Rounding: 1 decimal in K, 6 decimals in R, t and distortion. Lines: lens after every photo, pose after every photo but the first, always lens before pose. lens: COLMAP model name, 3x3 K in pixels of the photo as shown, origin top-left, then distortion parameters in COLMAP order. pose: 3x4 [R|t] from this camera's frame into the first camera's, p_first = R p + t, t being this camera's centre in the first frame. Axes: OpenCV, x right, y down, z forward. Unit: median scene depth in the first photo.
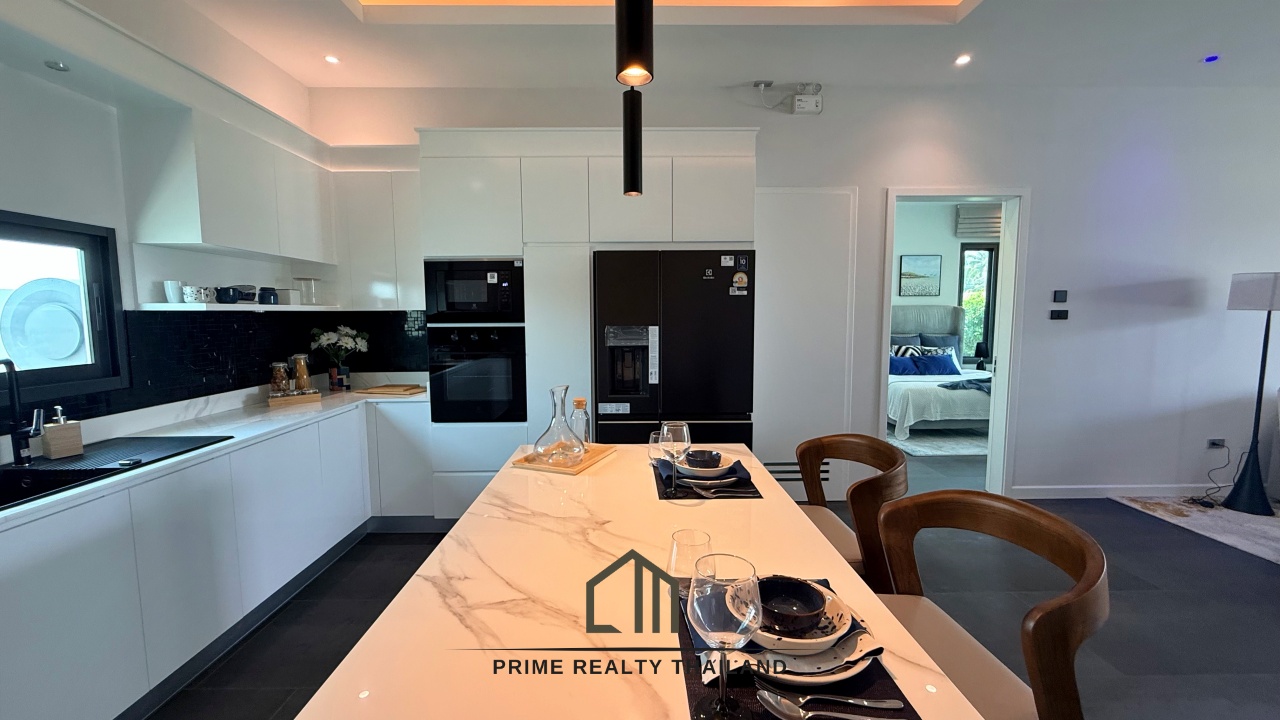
lens RADIAL K [[510.1, 0, 637.4], [0, 510.1, 358.8], [0, 0, 1]] dist [-0.000358, -0.000237]
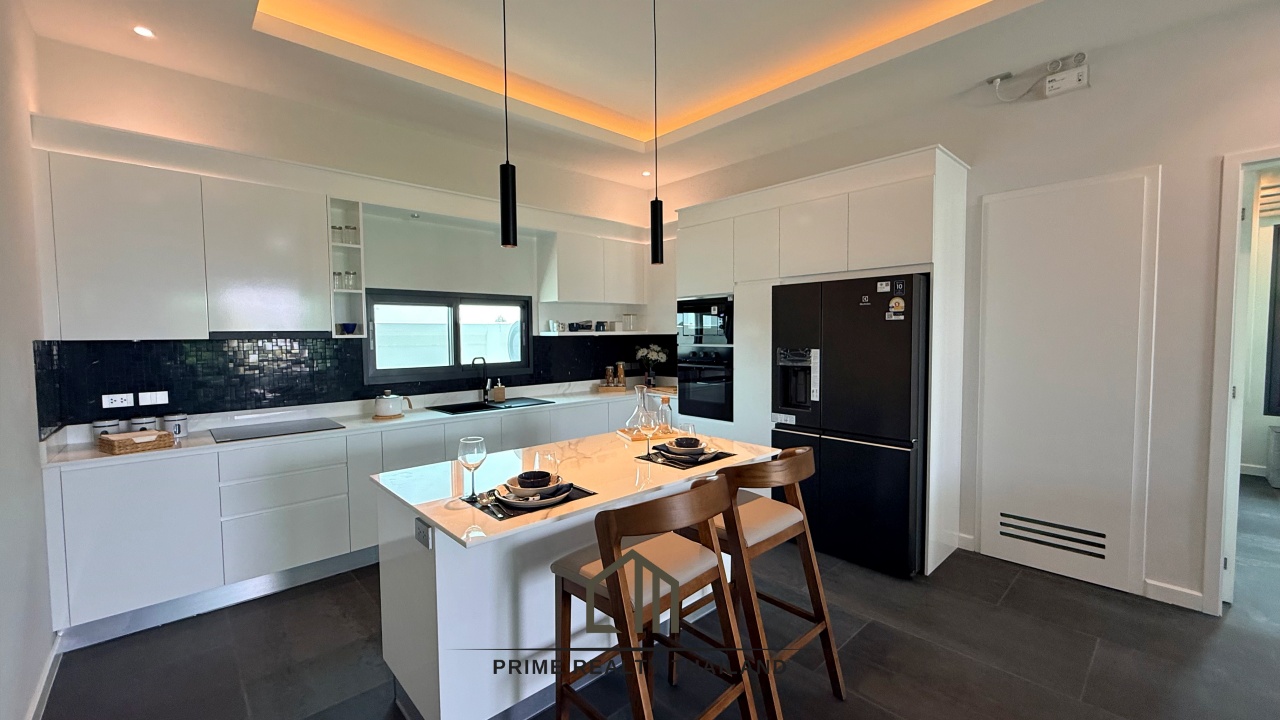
lens RADIAL K [[510.1, 0, 637.4], [0, 510.1, 358.8], [0, 0, 1]] dist [-0.000358, -0.000237]
pose [[0.667553, 0.036173, -0.743683, 0.598671], [-0.061209, 0.998104, -0.006395, -0.011791], [0.742042, 0.049789, 0.668502, -0.037169]]
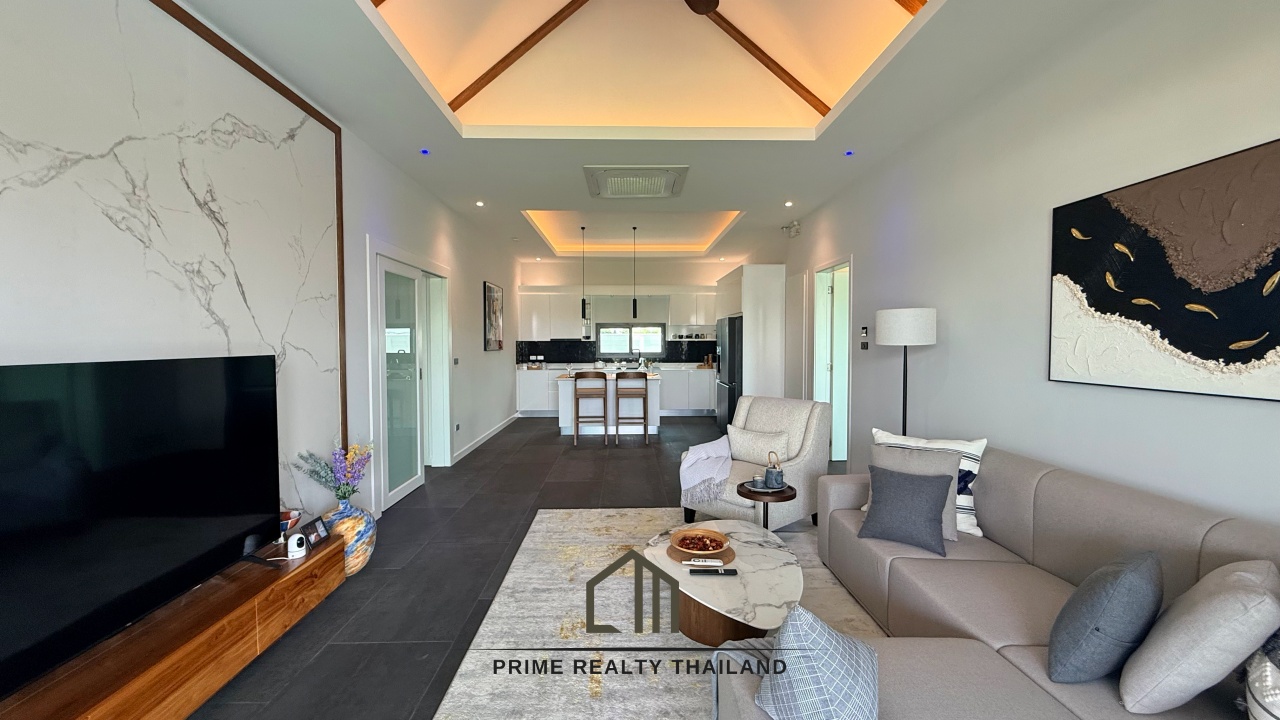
lens RADIAL K [[510.1, 0, 637.4], [0, 510.1, 358.8], [0, 0, 1]] dist [-0.000358, -0.000237]
pose [[0.011782, 0.040740, -0.999100, 2.666049], [-0.086741, 0.995445, 0.039568, -0.070293], [0.996161, 0.086196, 0.015263, 0.523034]]
